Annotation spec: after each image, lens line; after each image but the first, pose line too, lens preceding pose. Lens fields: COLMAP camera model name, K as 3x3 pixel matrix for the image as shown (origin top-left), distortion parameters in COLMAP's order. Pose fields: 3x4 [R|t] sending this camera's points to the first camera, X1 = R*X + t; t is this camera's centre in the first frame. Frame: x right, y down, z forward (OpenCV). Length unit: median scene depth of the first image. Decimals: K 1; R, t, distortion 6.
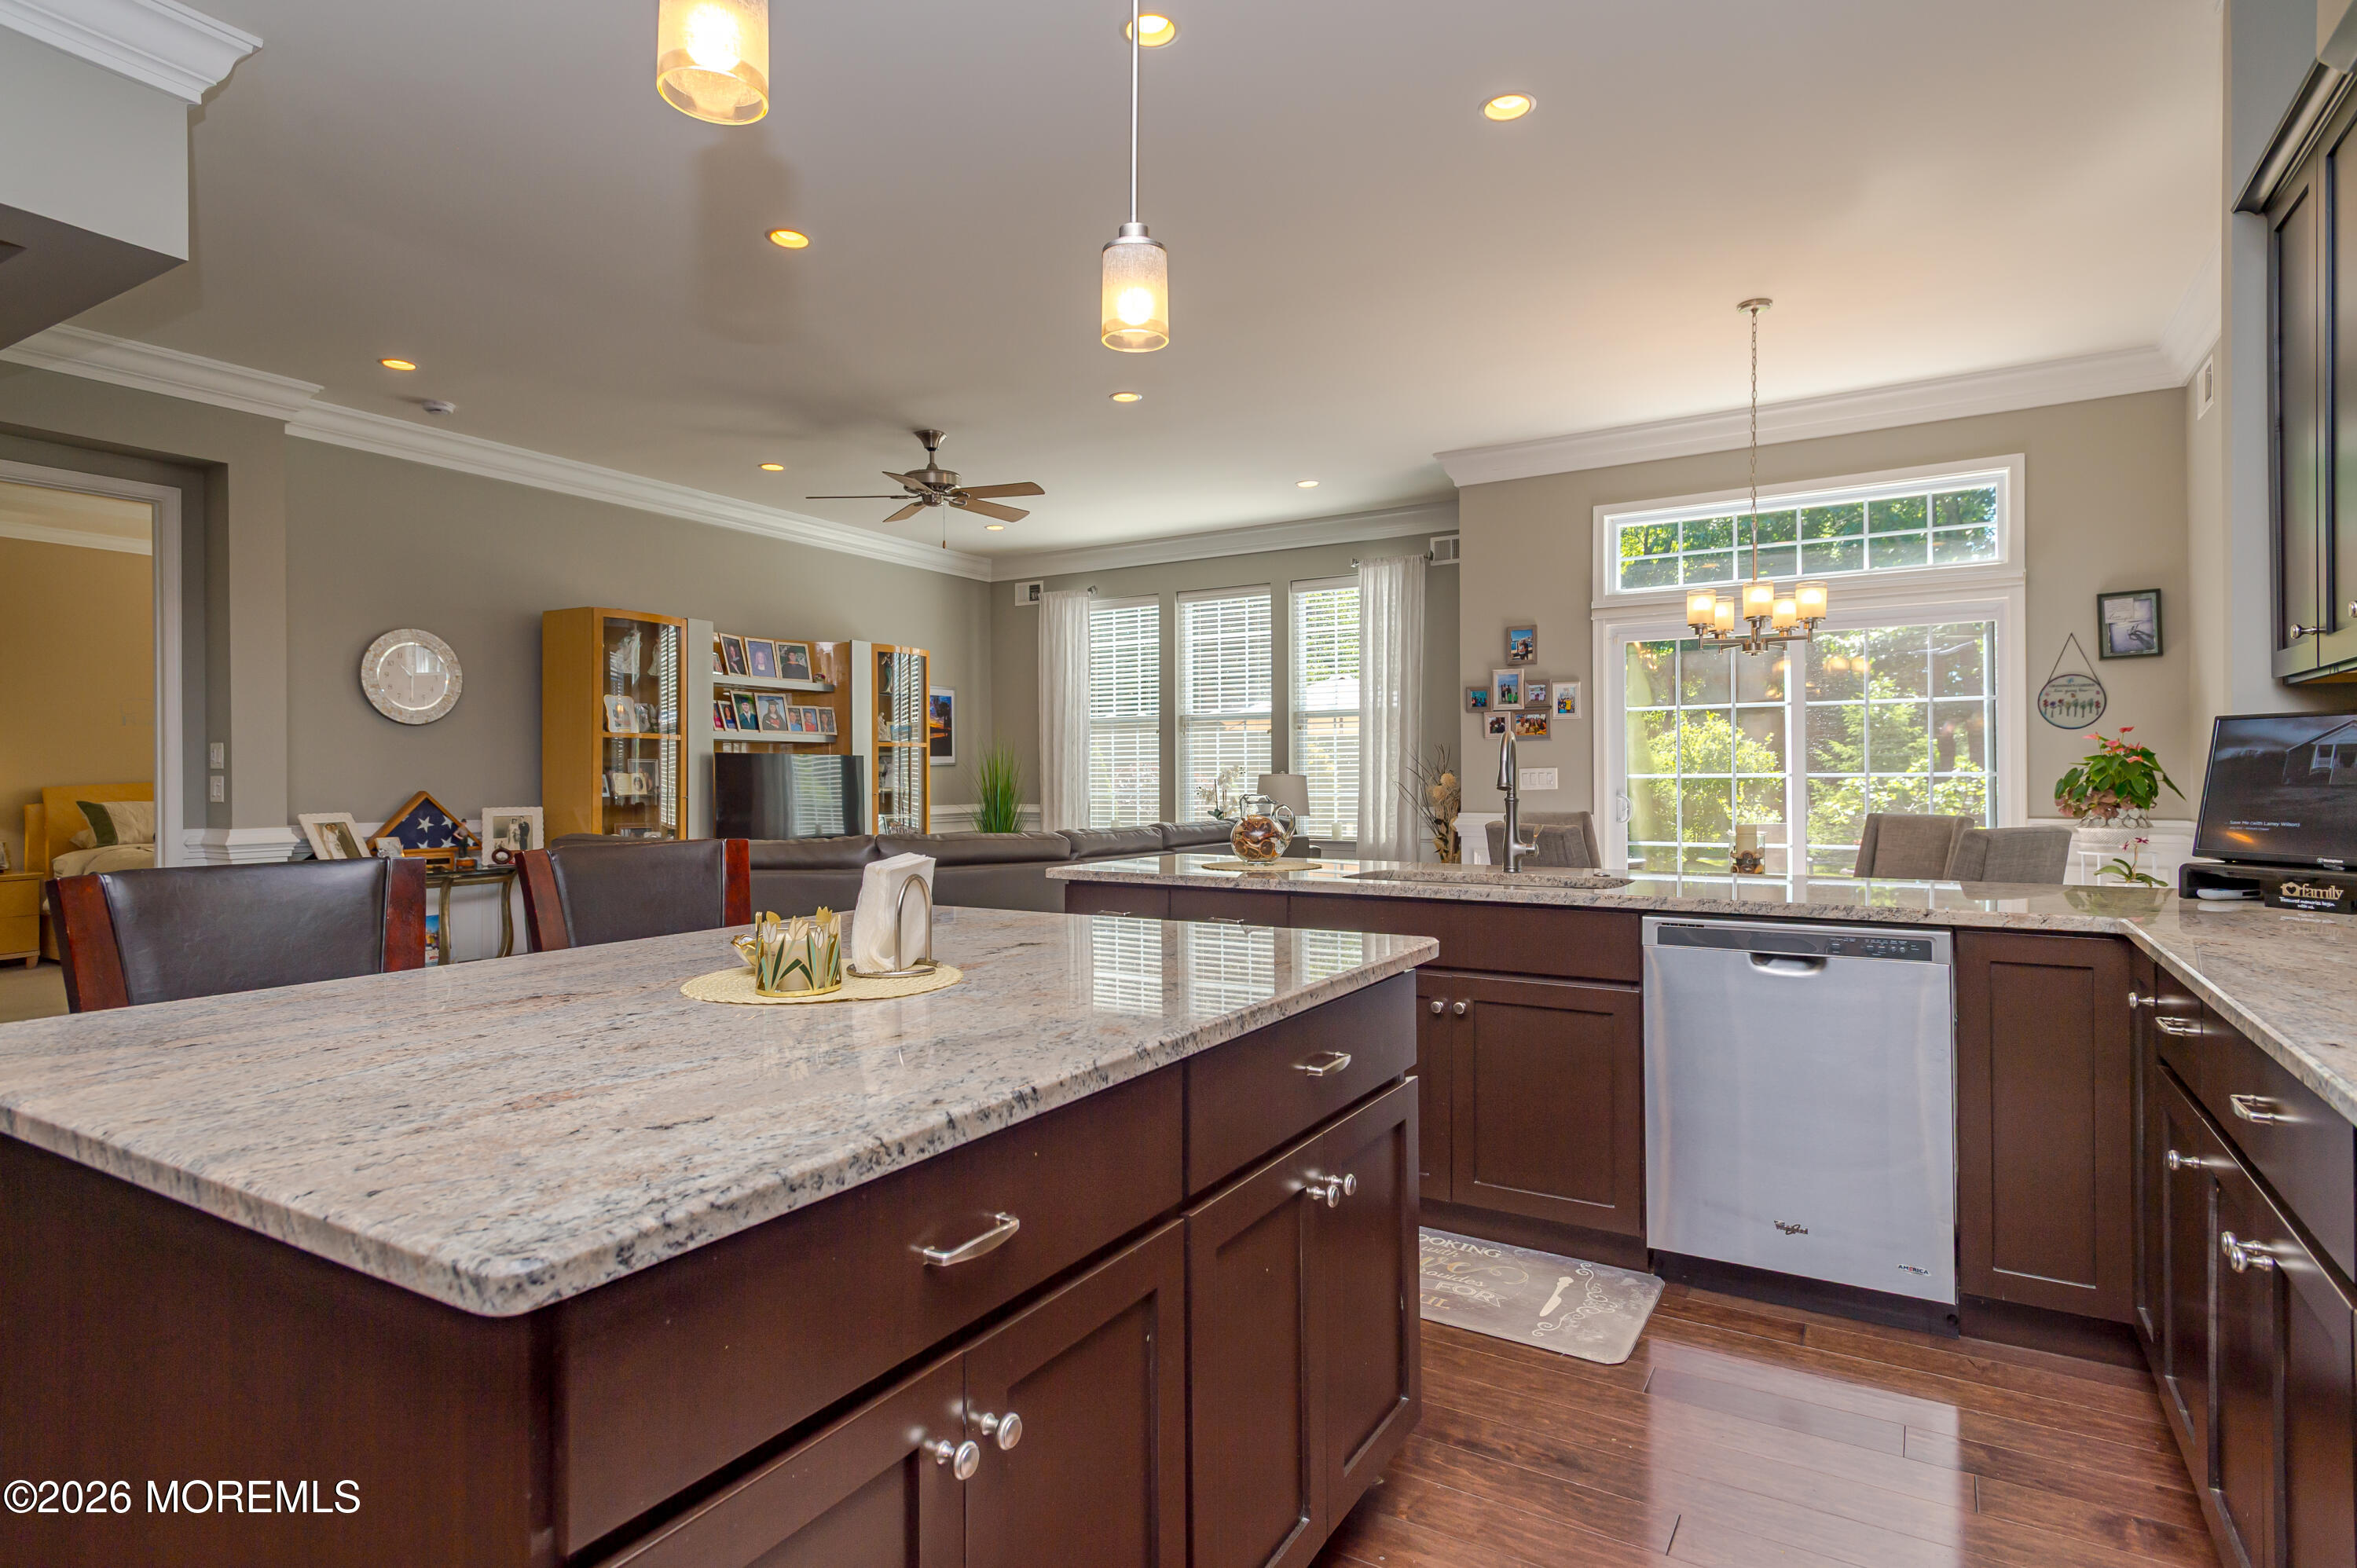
lens RADIAL K [[1211.5, 0, 1159.3], [0, 1211.5, 766.5], [0, 0, 1]] dist [0.022486, -0.001152]
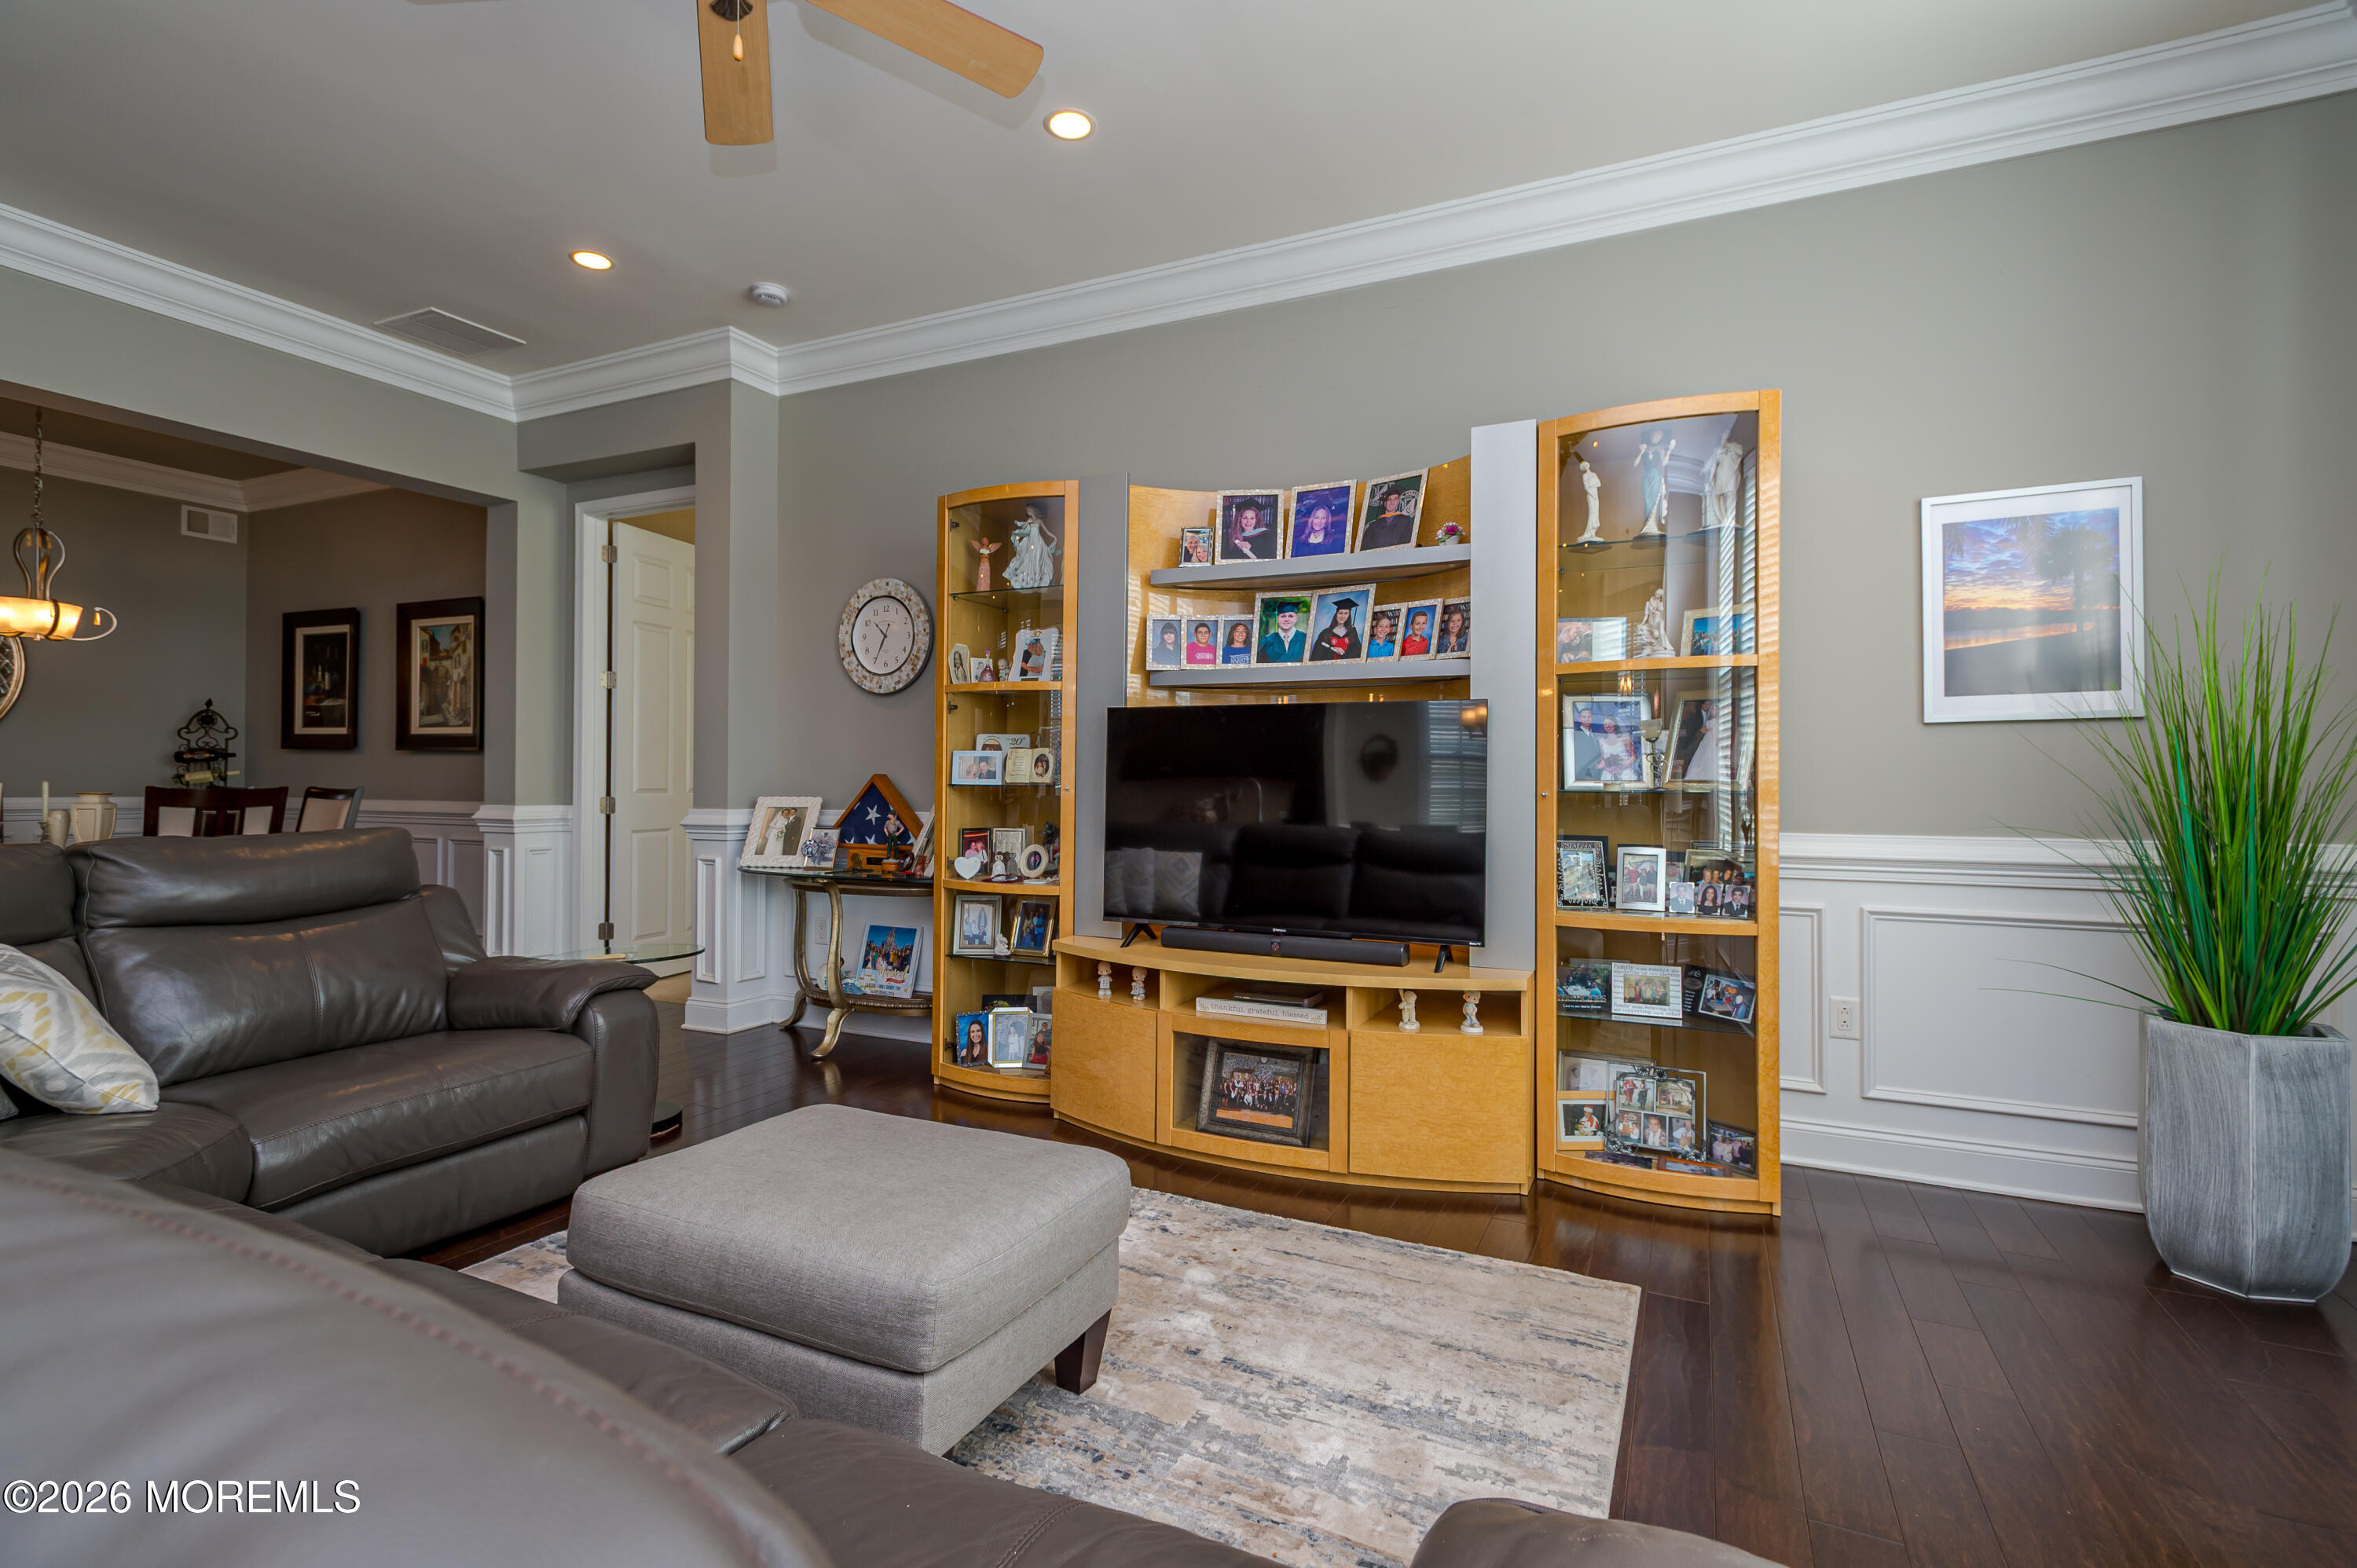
lens RADIAL K [[1096.1, 0, 1171.5], [0, 1096.1, 766.5], [0, 0, 1]] dist [0.014193, -0.003135]
pose [[0.106476, -0.008736, -0.994277, 0.135569], [0.002060, 0.999961, -0.008566, 0.019557], [0.994313, -0.001137, 0.106490, 1.001937]]
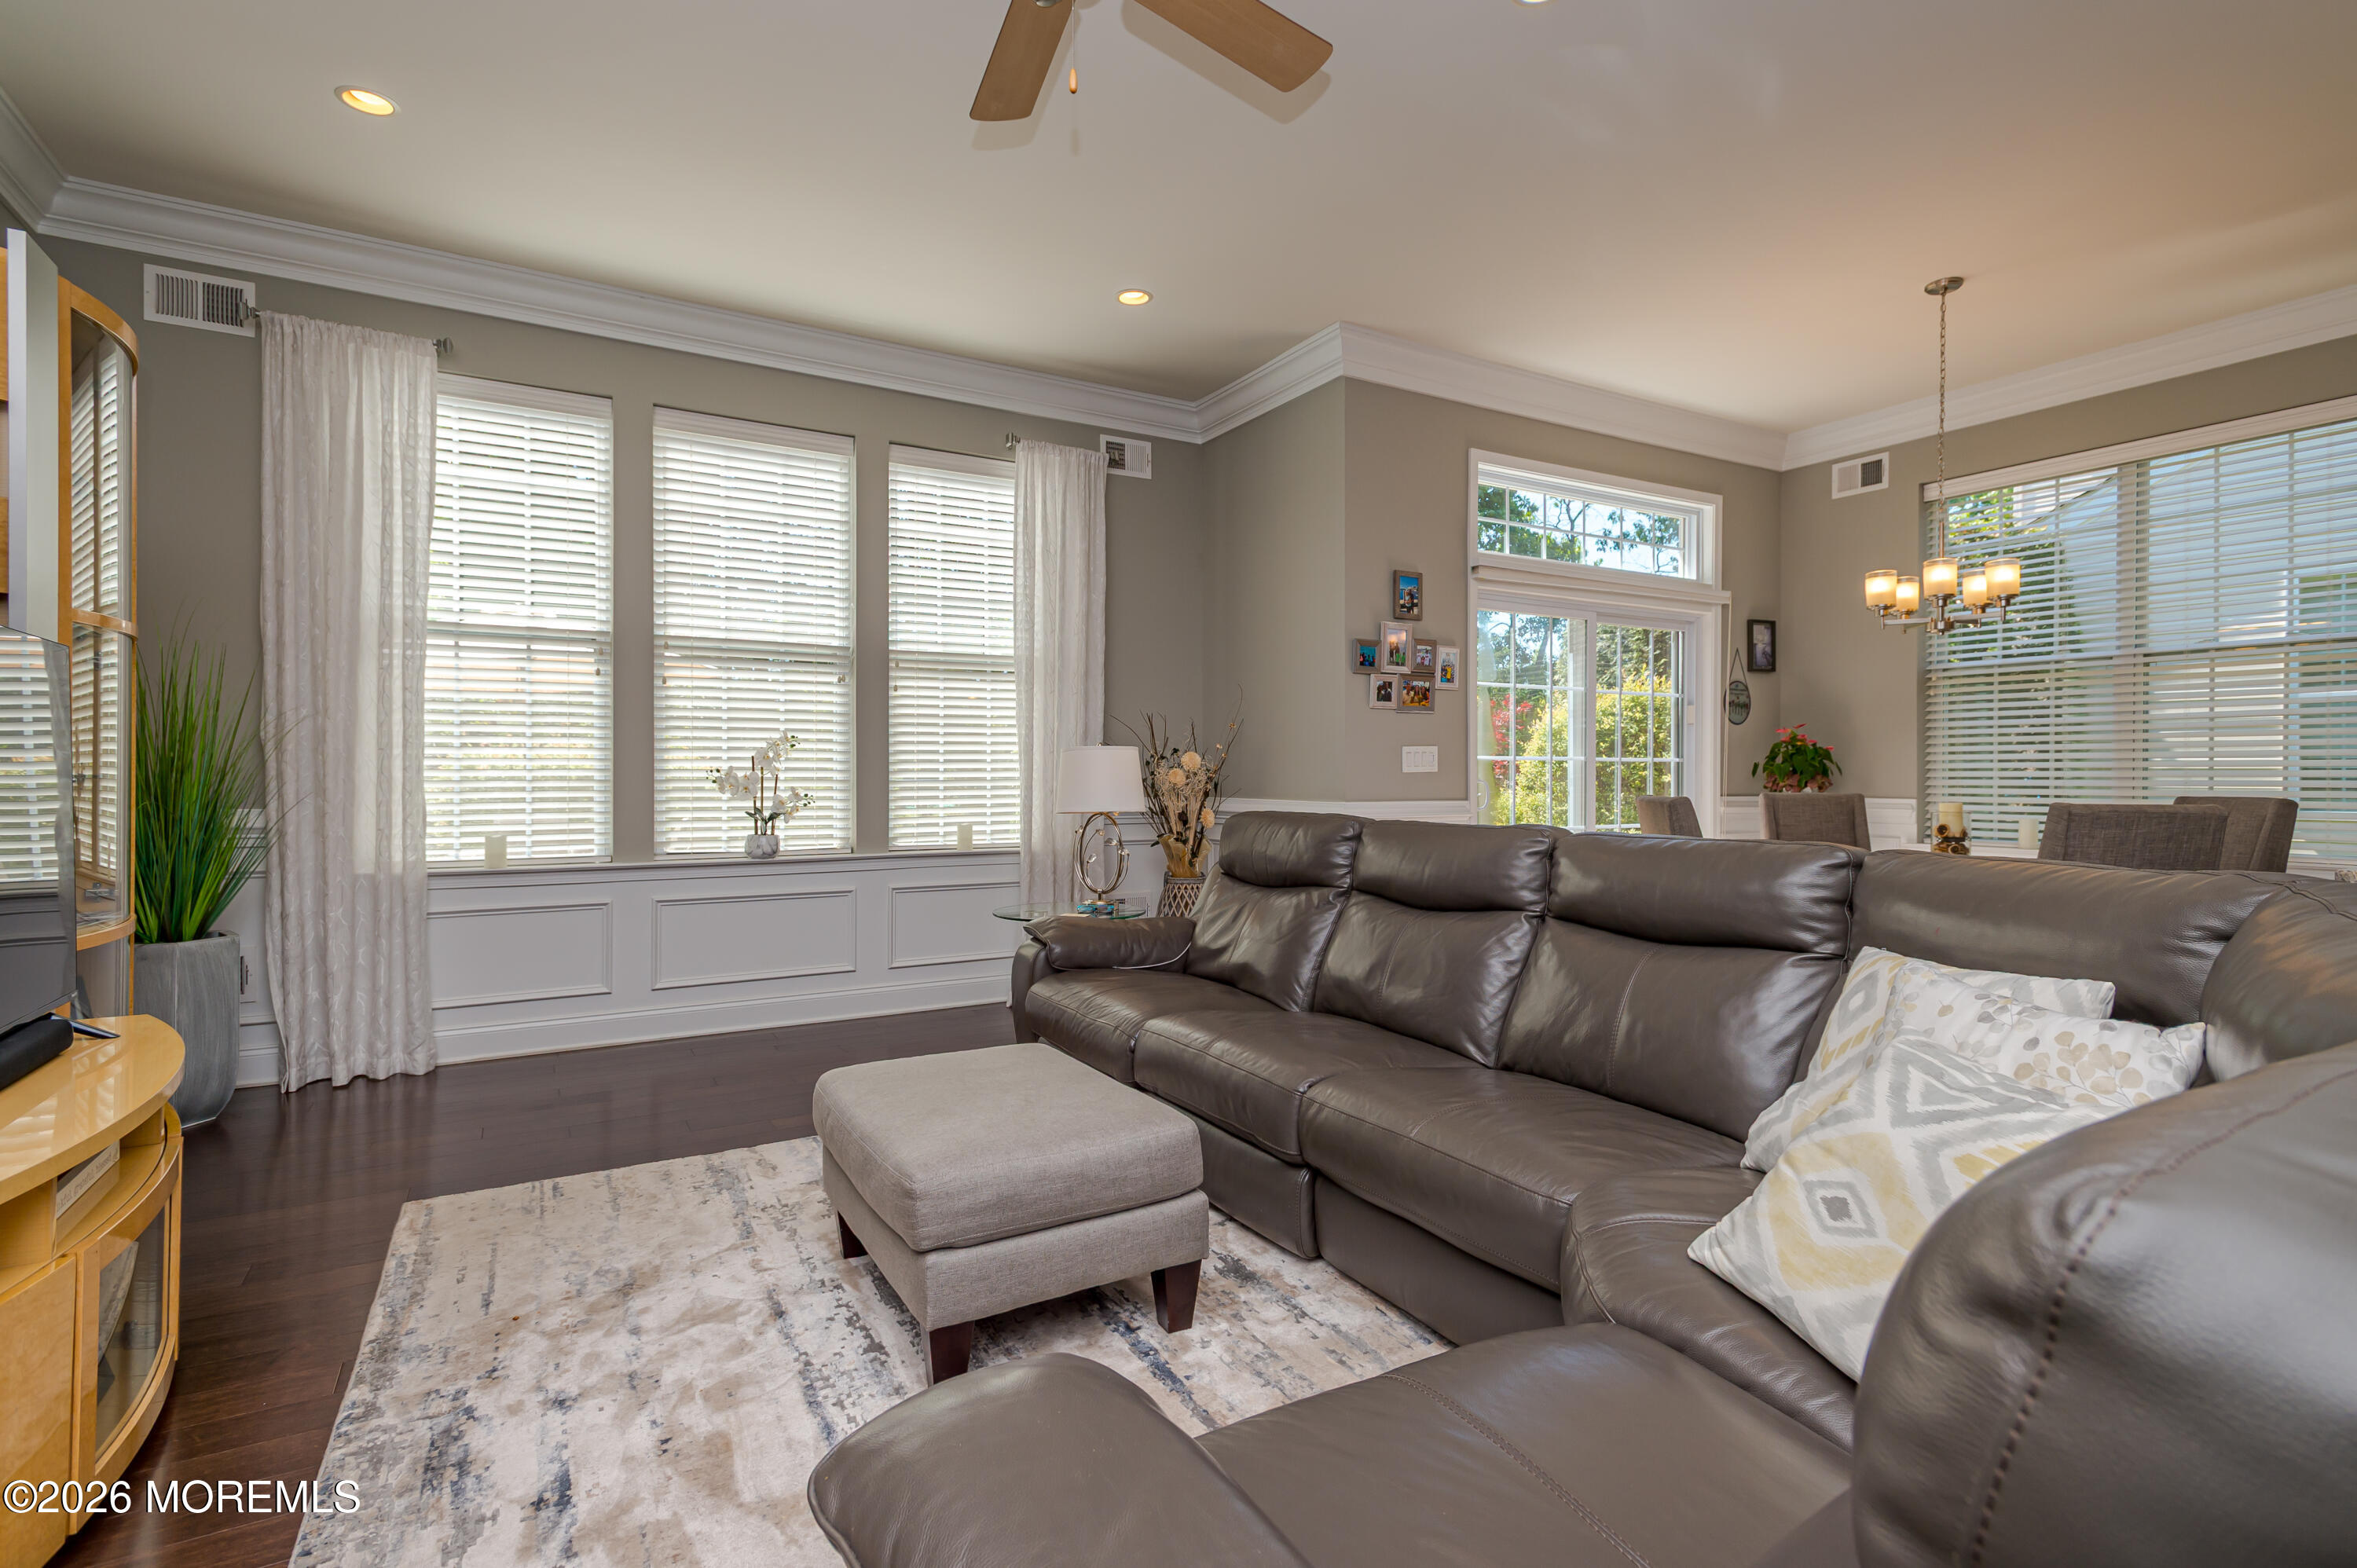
lens RADIAL K [[1096.1, 0, 1174.1], [0, 1096.1, 771.5], [0, 0, 1]] dist [0.014193, -0.003135]
pose [[0.478232, 0.006504, 0.878209, -0.408165], [-0.012956, 0.999916, -0.000350, 0.020150], [-0.878138, -0.011211, 0.478276, 0.751172]]
